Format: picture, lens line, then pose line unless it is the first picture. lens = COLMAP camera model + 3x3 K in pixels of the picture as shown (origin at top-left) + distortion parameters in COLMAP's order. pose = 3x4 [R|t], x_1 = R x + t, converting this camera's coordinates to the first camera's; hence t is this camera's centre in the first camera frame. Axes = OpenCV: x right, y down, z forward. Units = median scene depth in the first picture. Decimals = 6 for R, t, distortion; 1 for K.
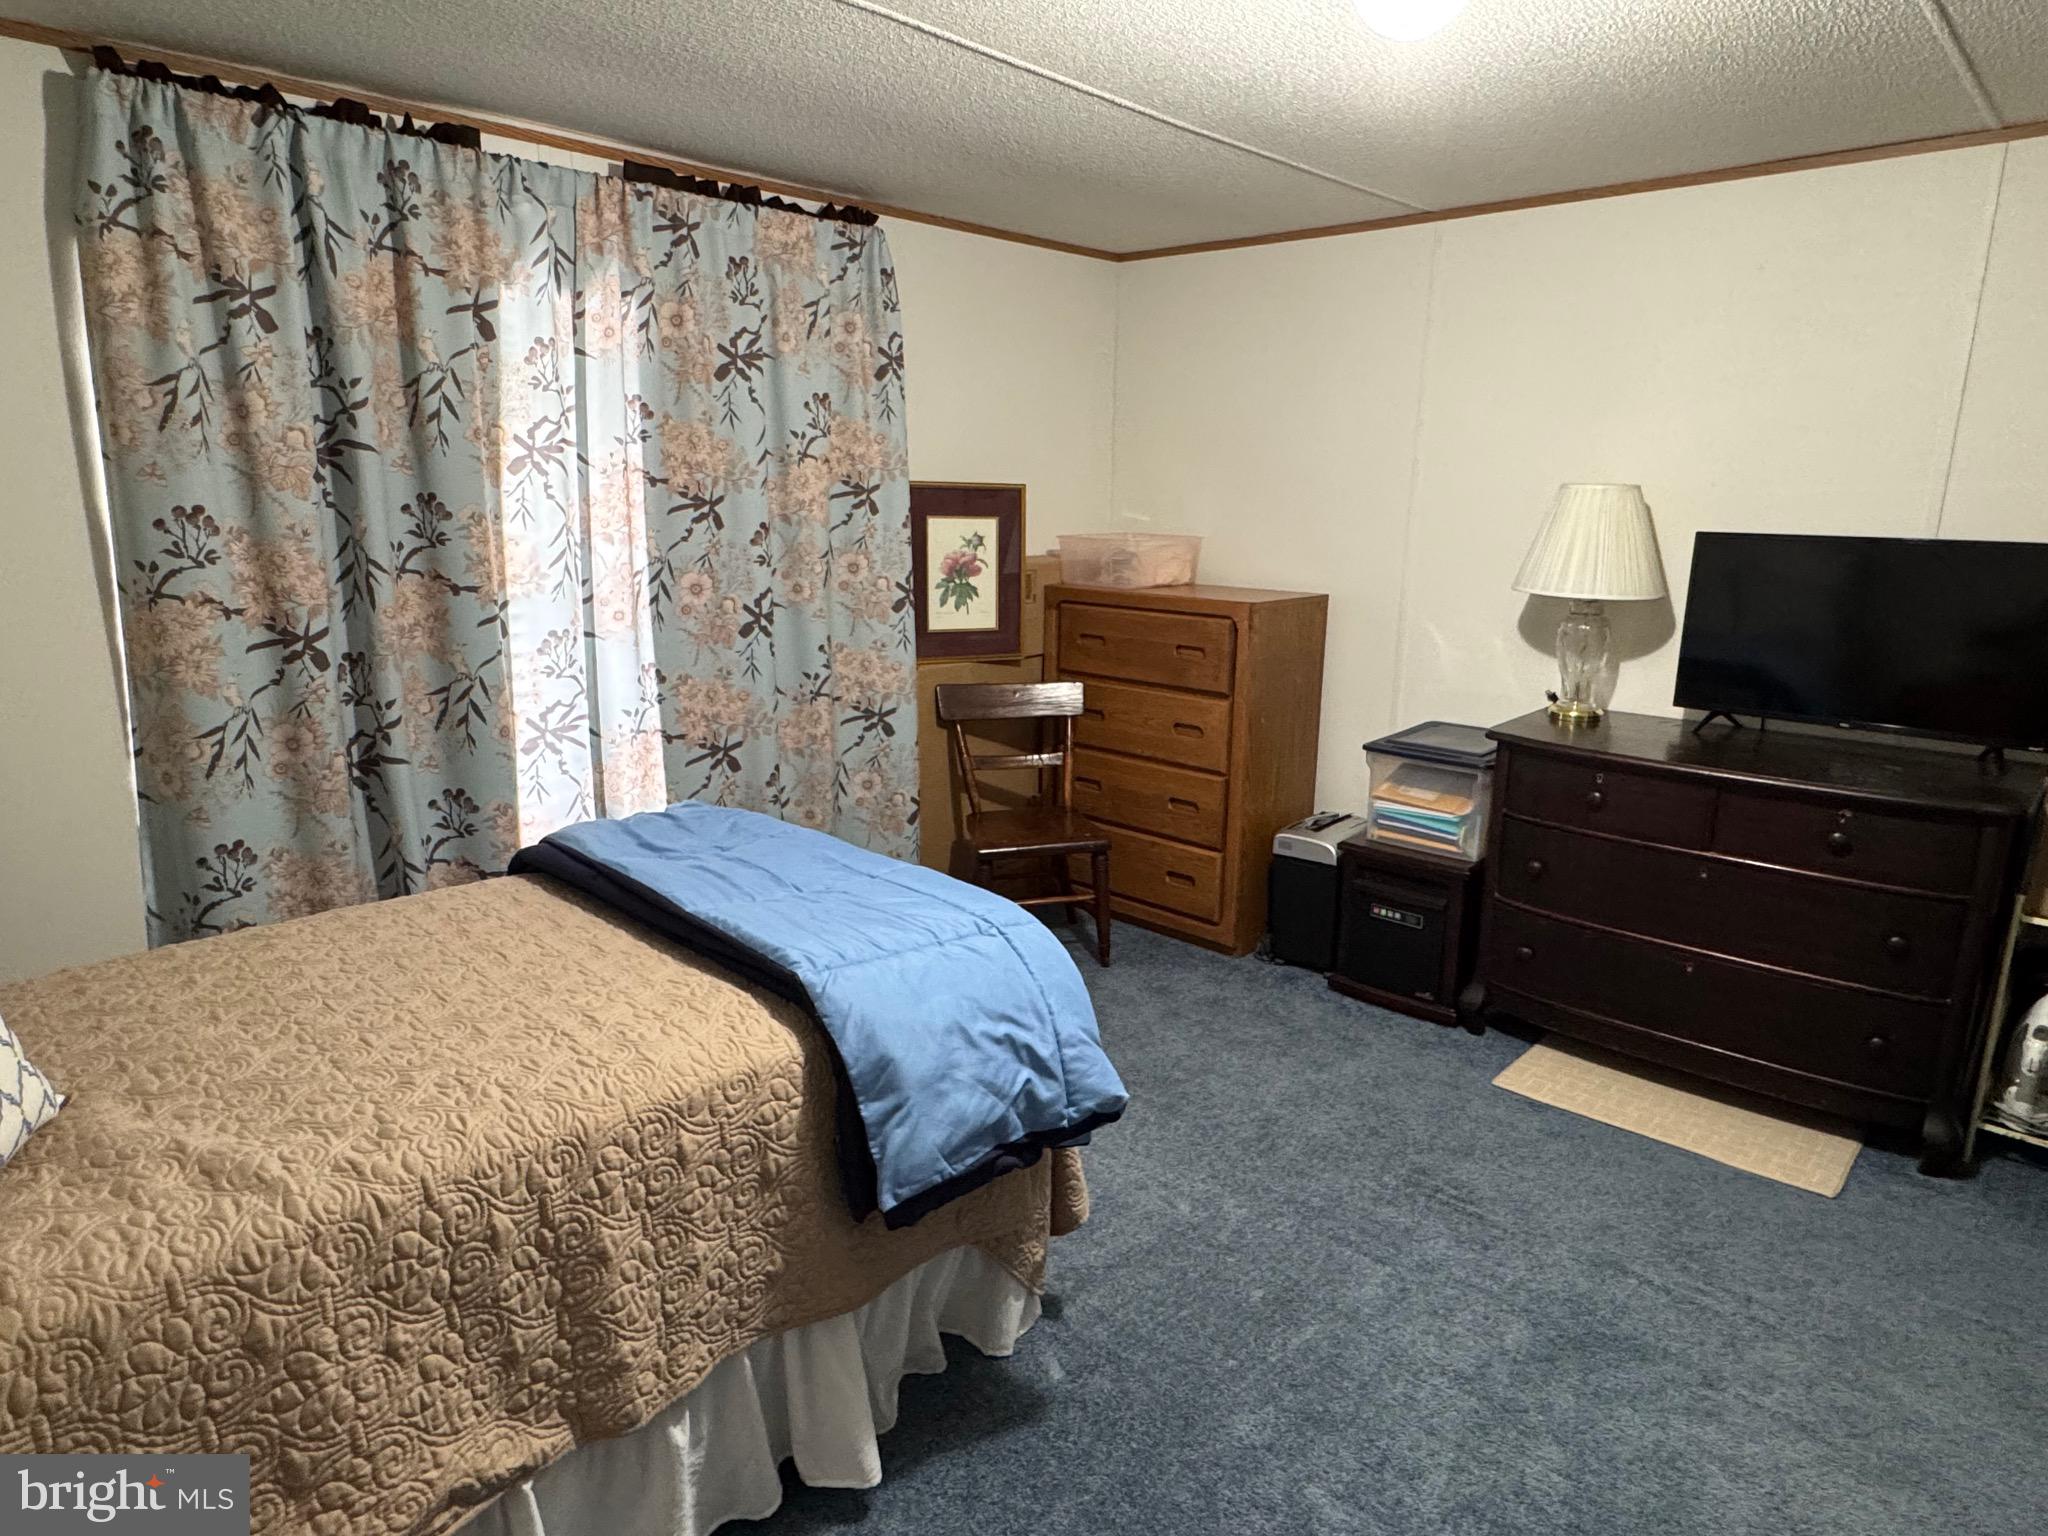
lens RADIAL K [[1202.8, 0, 1021.6], [0, 1202.8, 763.2], [0, 0, 1]] dist [0.002268, 0.000077]
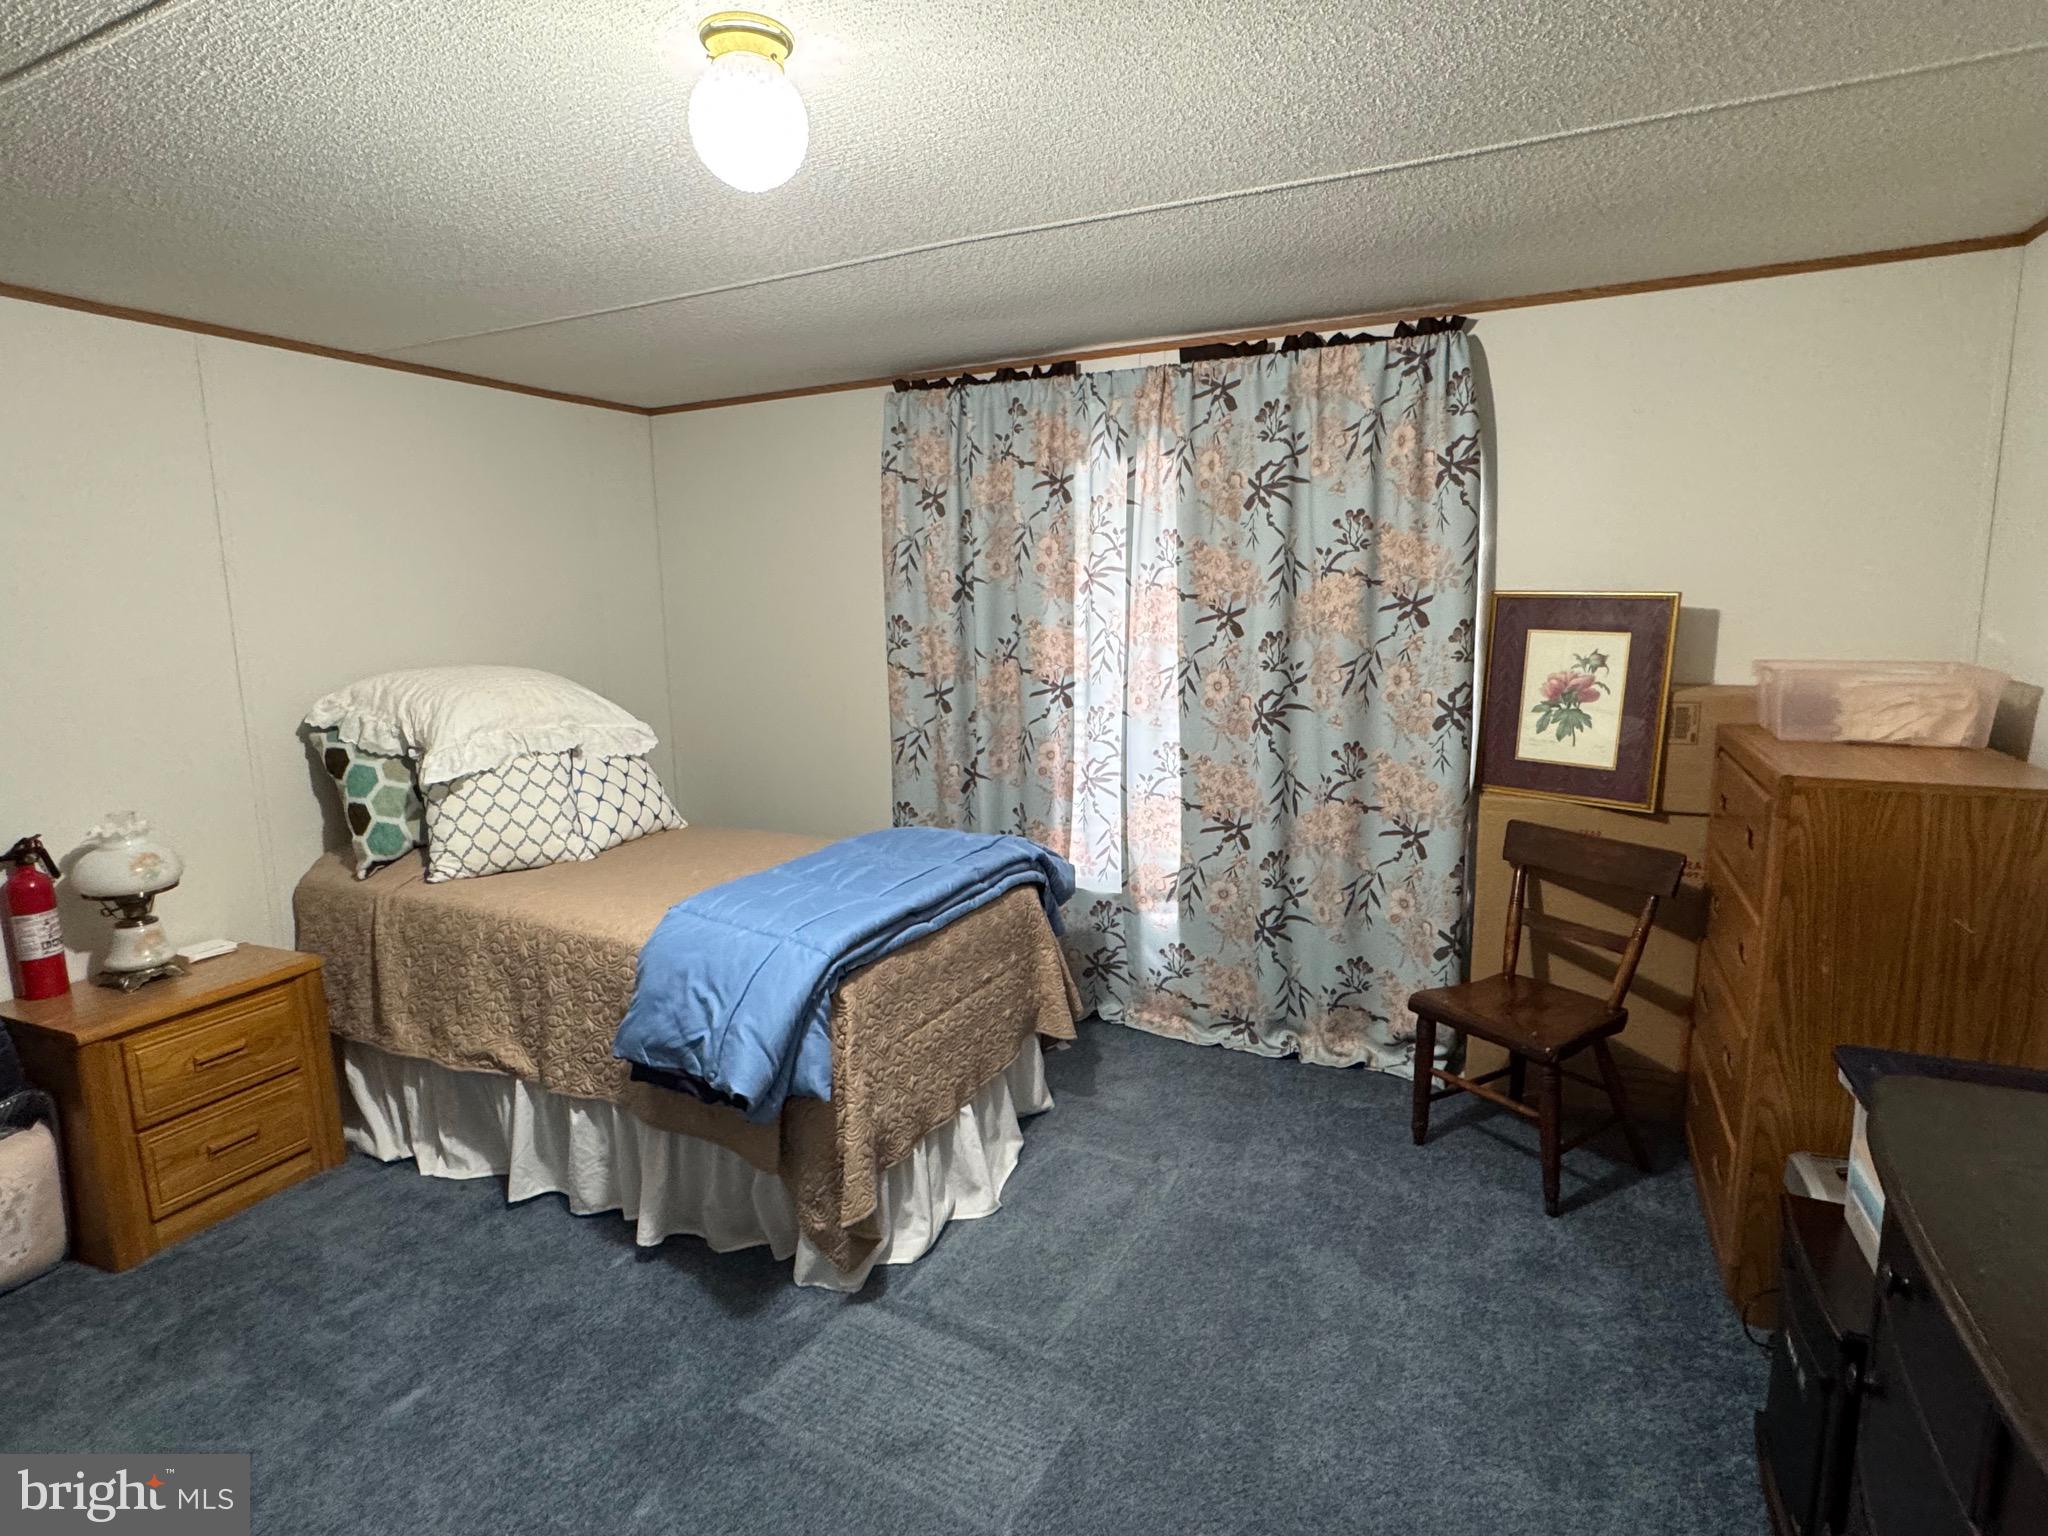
lens RADIAL K [[1065.5, 0, 1019.3], [0, 1065.5, 766.8], [0, 0, 1]] dist [-0.005735, -0.000197]
pose [[0.302794, 0.141850, -0.942441, 0.671025], [-0.201834, 0.975977, 0.082051, -0.114839], [0.931439, 0.165372, 0.324150, 0.496626]]
